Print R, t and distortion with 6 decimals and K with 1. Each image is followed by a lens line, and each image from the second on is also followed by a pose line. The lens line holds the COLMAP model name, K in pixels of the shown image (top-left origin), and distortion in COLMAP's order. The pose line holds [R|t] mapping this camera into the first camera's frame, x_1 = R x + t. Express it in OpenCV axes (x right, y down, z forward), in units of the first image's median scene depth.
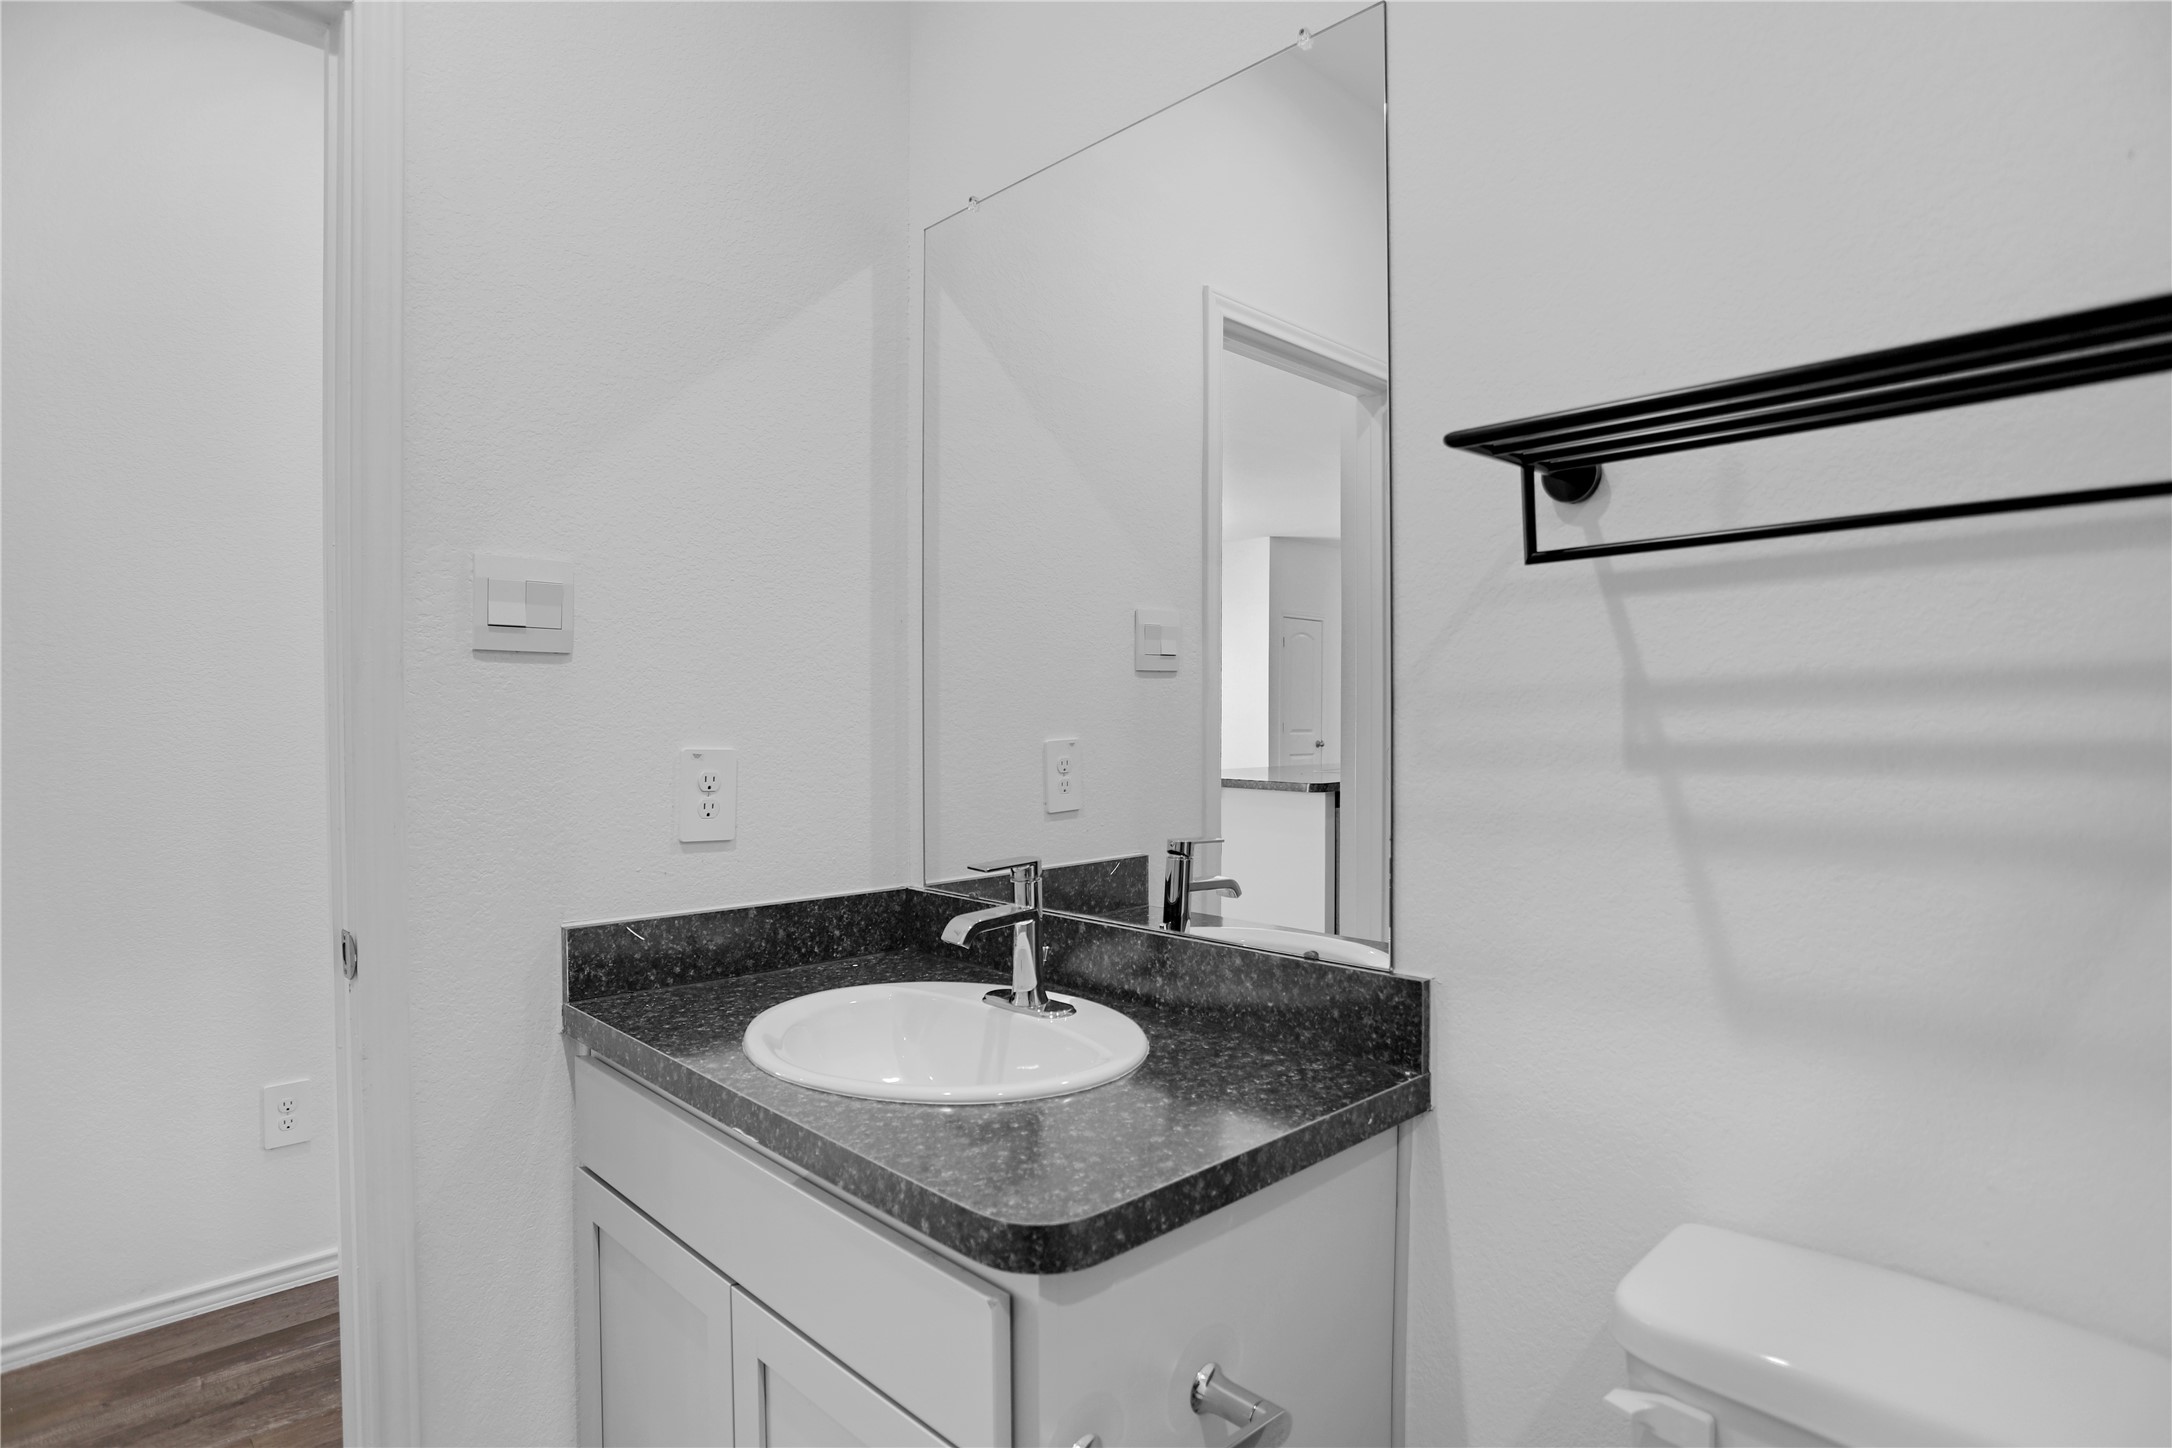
lens RADIAL K [[1158.9, 0, 1064.6], [0, 1158.9, 726.2], [0, 0, 1]] dist [-0.056520, 0.022407]
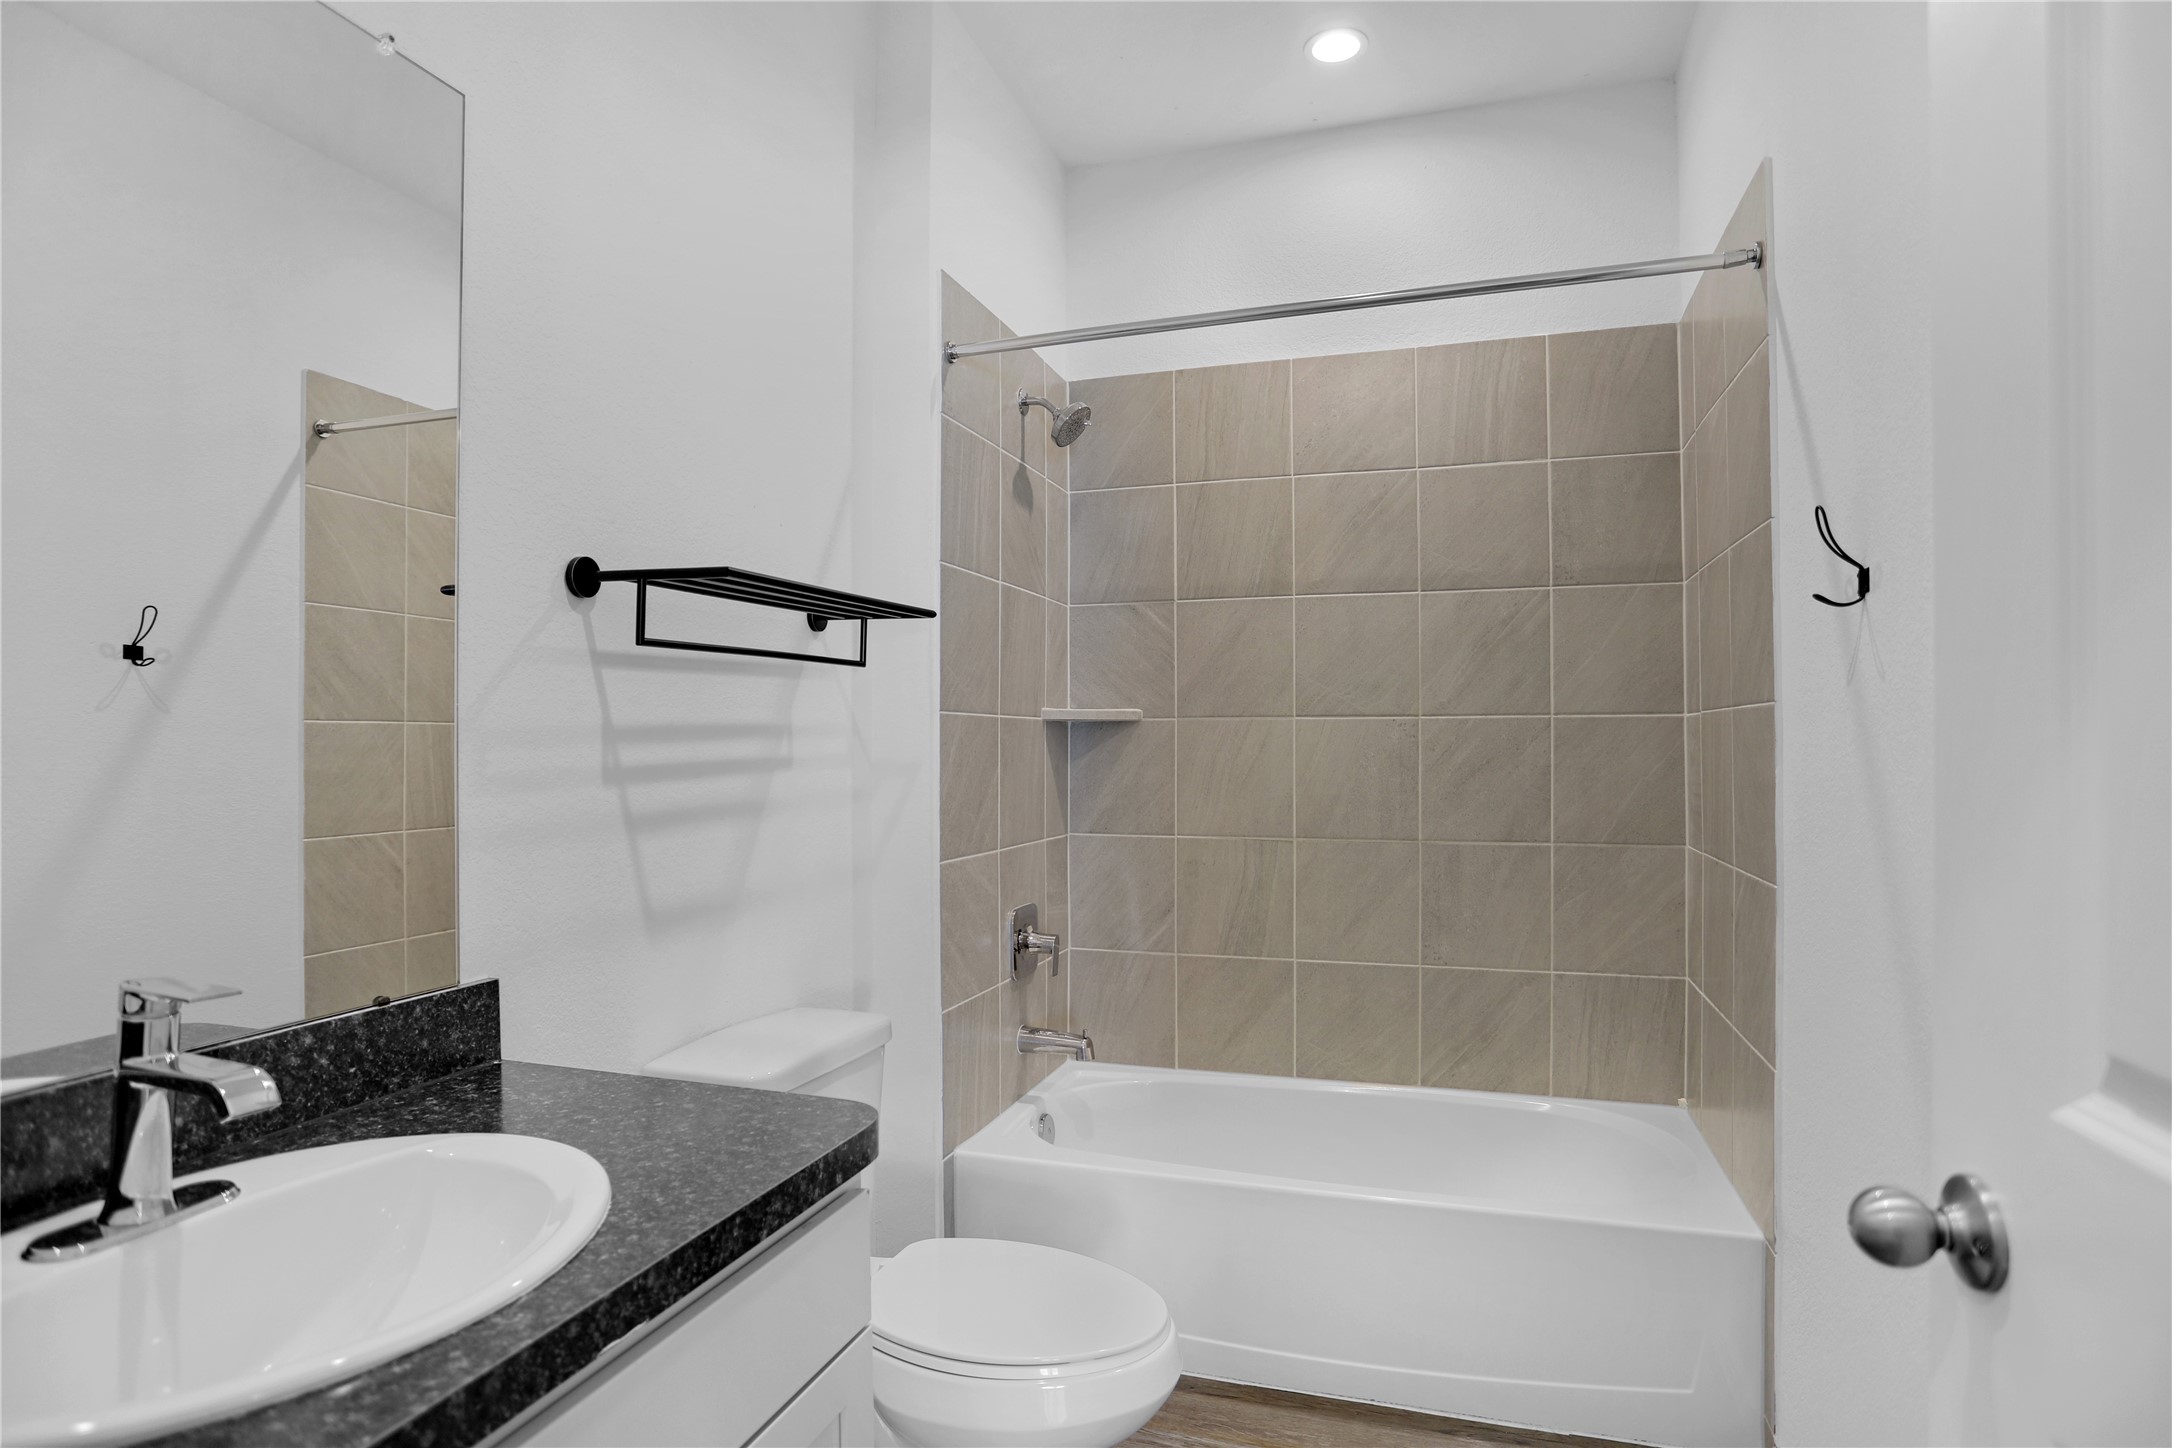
lens RADIAL K [[1158.9, 0, 1082.2], [0, 1158.9, 728.0], [0, 0, 1]] dist [-0.056520, 0.022407]
pose [[-0.481954, 0.019689, 0.875975, -1.134967], [0.021099, 0.999718, -0.010862, -0.006980], [-0.875942, 0.013247, -0.482234, 1.189313]]
